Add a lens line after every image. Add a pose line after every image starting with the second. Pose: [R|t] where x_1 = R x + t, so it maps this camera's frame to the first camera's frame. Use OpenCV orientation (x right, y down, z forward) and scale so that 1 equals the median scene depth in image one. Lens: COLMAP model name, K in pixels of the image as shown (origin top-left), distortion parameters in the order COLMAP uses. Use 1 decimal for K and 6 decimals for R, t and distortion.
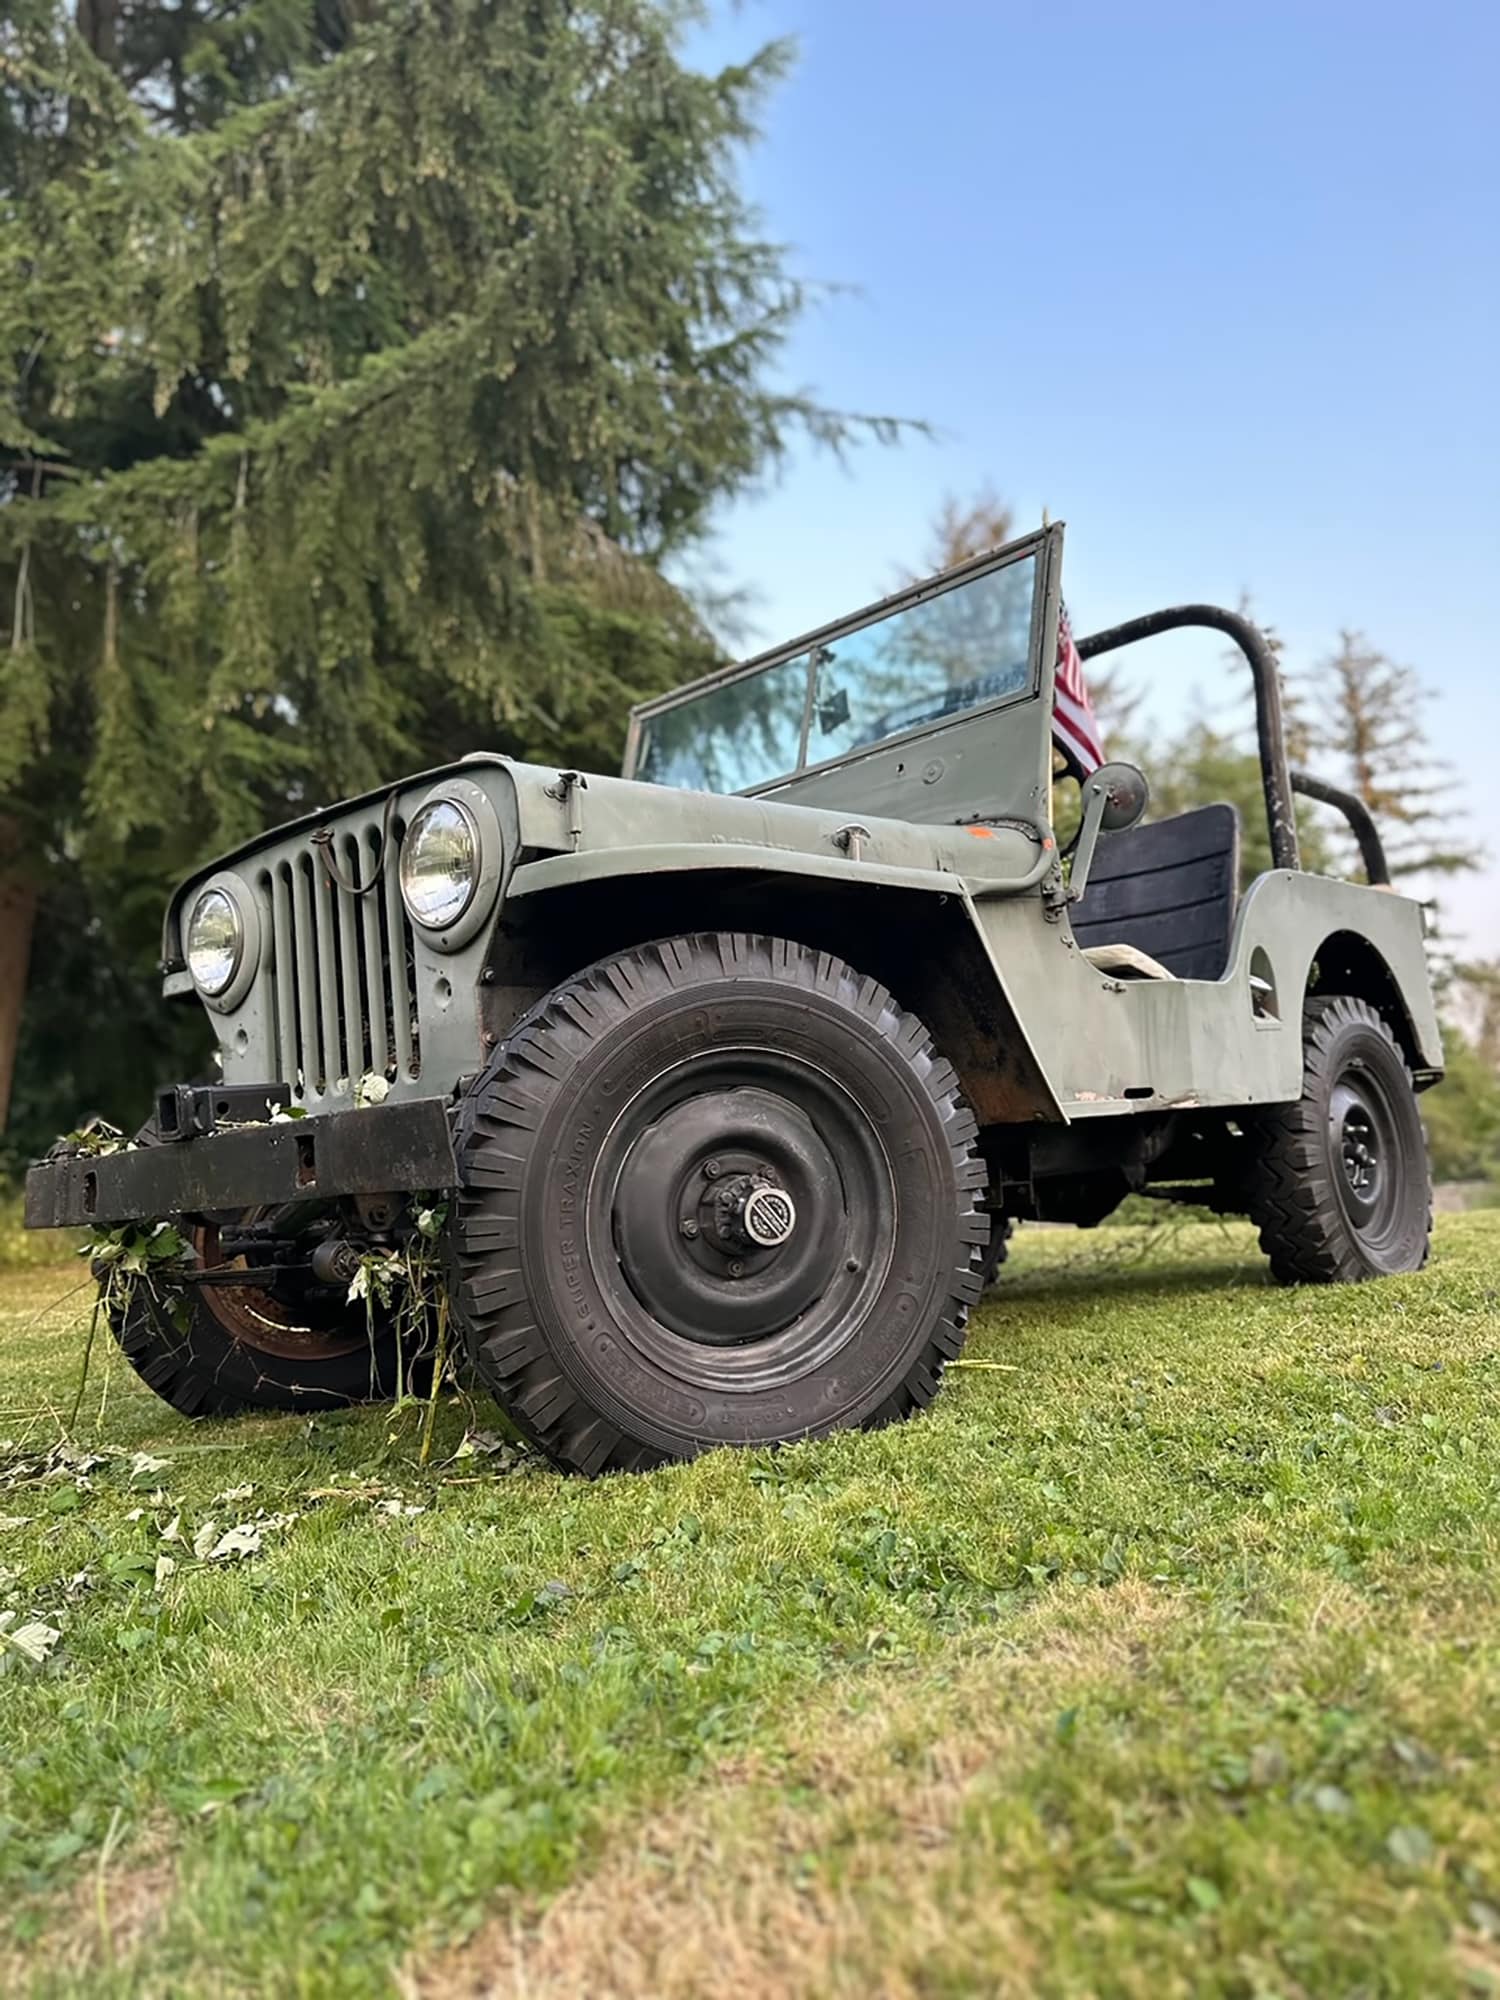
lens RADIAL K [[1393.0, 0, 744.4], [0, 1393.0, 1042.8], [0, 0, 1]] dist [0.075212, -0.092755]
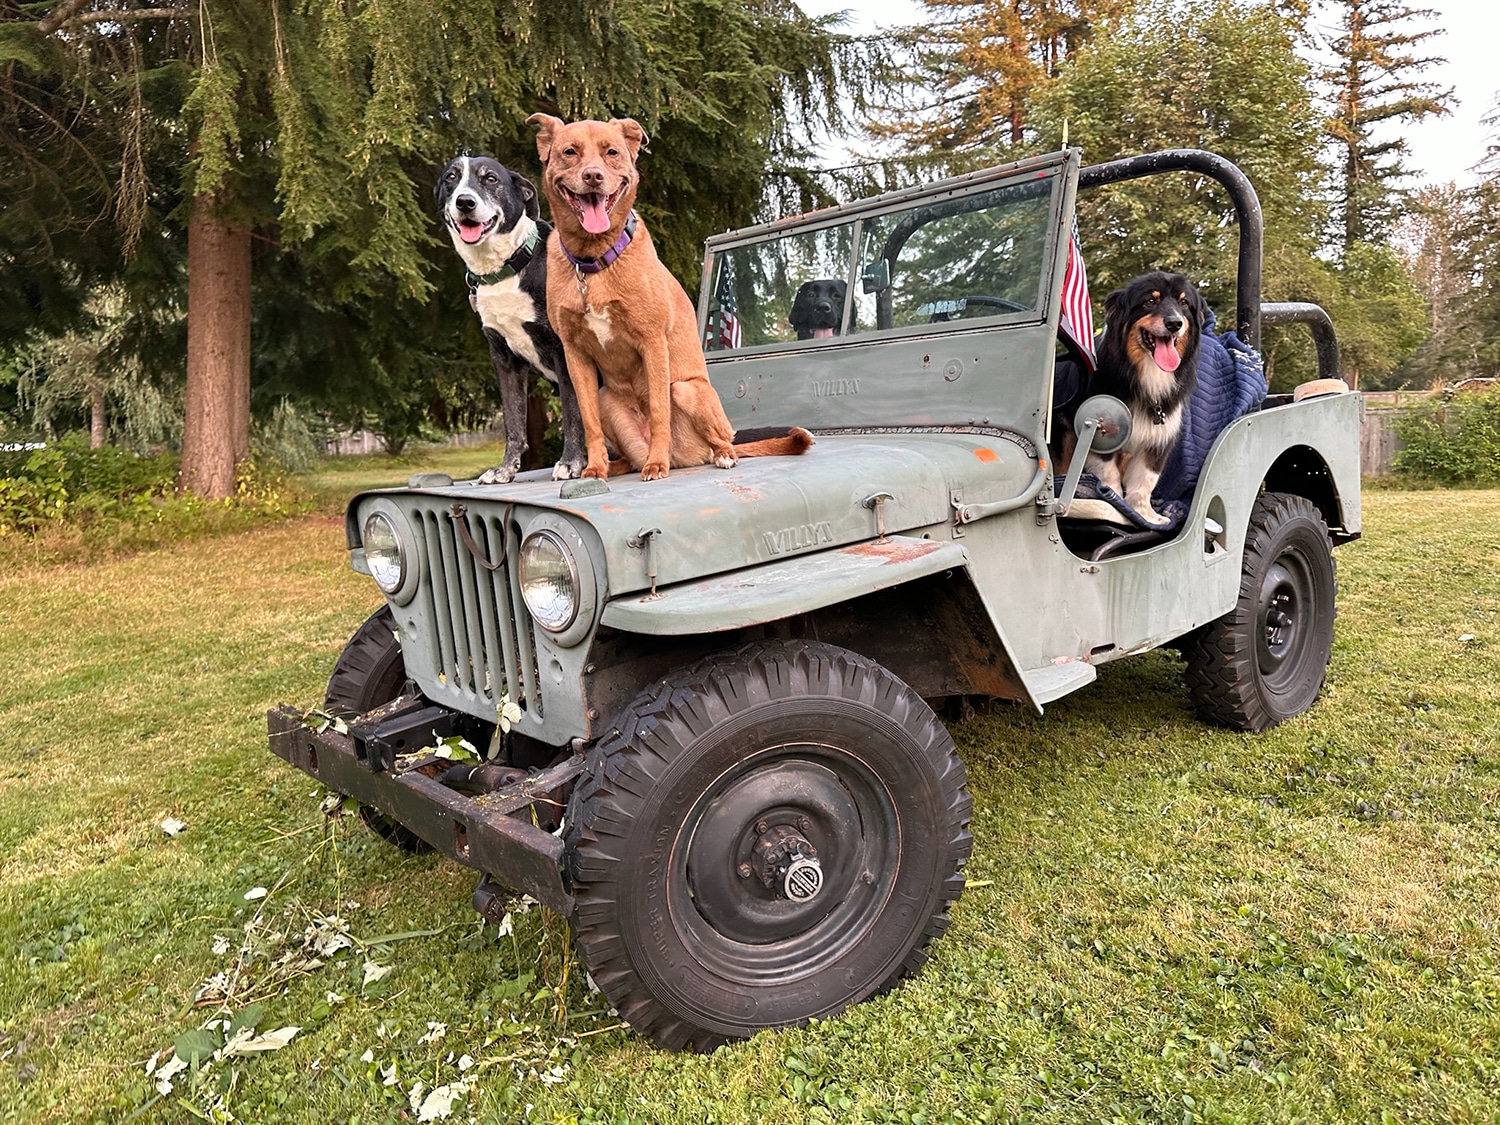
lens RADIAL K [[1062.8, 0, 750.0], [0, 1062.8, 562.5], [0, 0, 1]] dist [0.064701, -0.059813]
pose [[0.998292, 0.012220, -0.057138, 0.016773], [0.004112, 0.960769, 0.277319, -0.351438], [0.058285, -0.277081, 0.959077, 0.073105]]
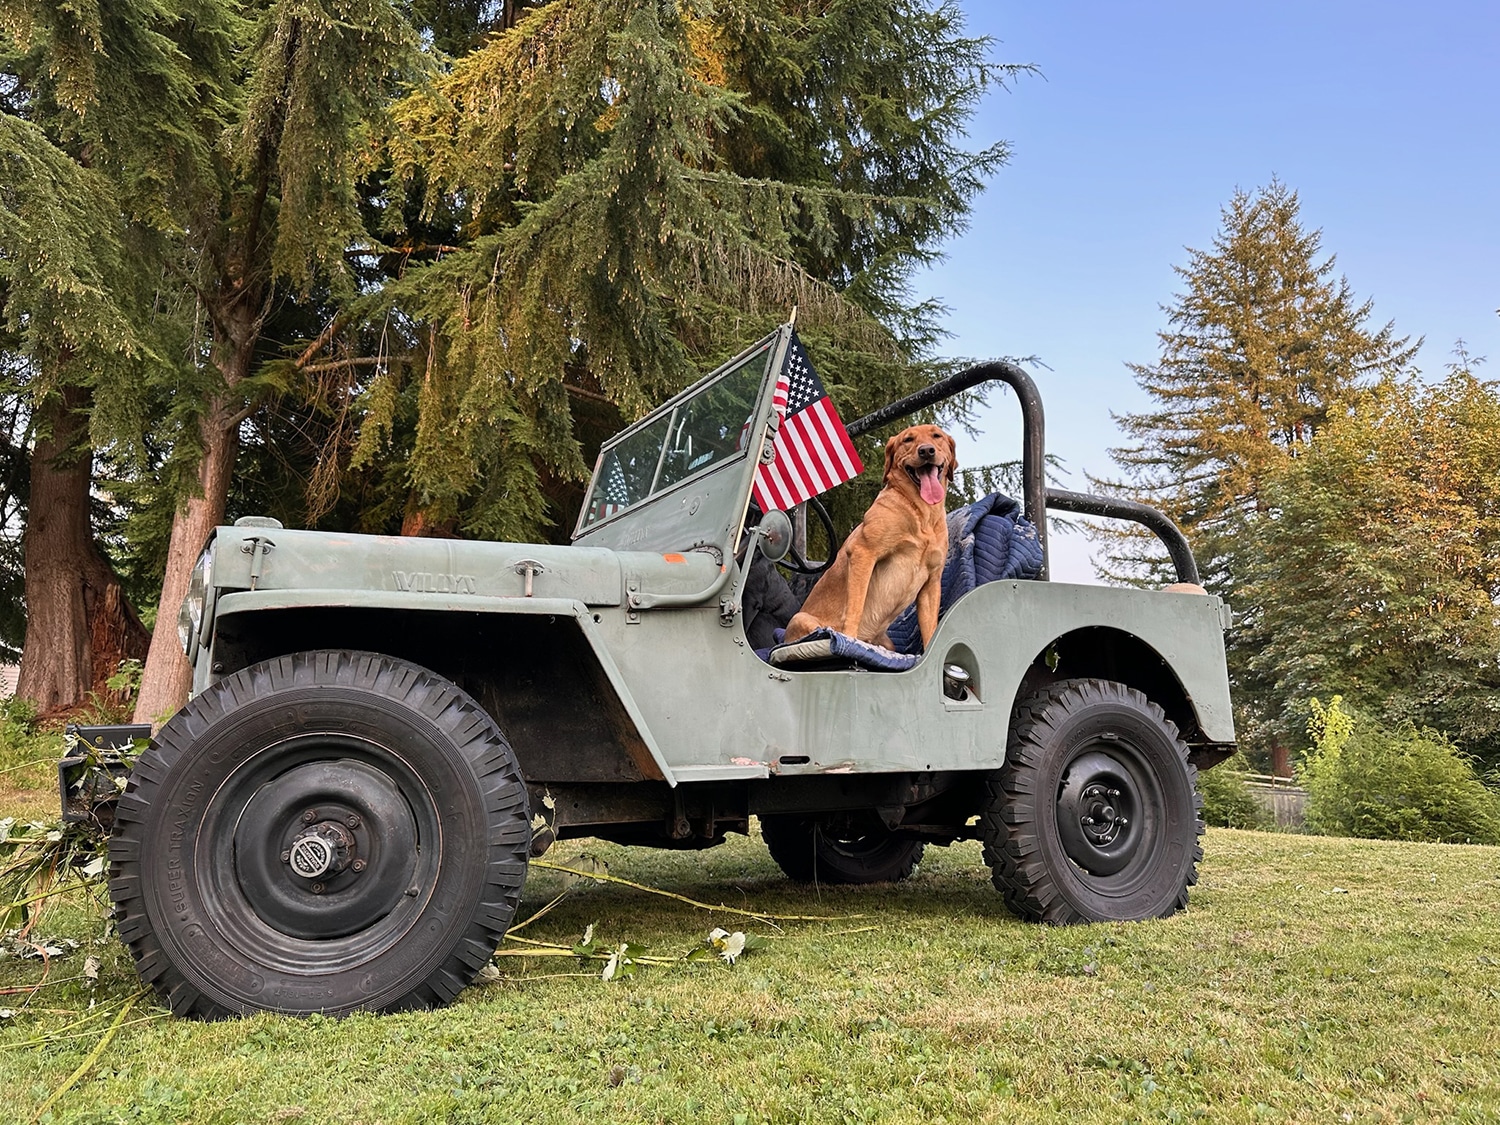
lens RADIAL K [[1061.4, 0, 750.0], [0, 1061.4, 562.5], [0, 0, 1]] dist [0.142716, -0.197531]
pose [[0.956908, 0.026135, -0.289214, 0.589216], [-0.042029, 0.997920, -0.048879, -0.109184], [0.287334, 0.058928, 0.956016, 0.034145]]
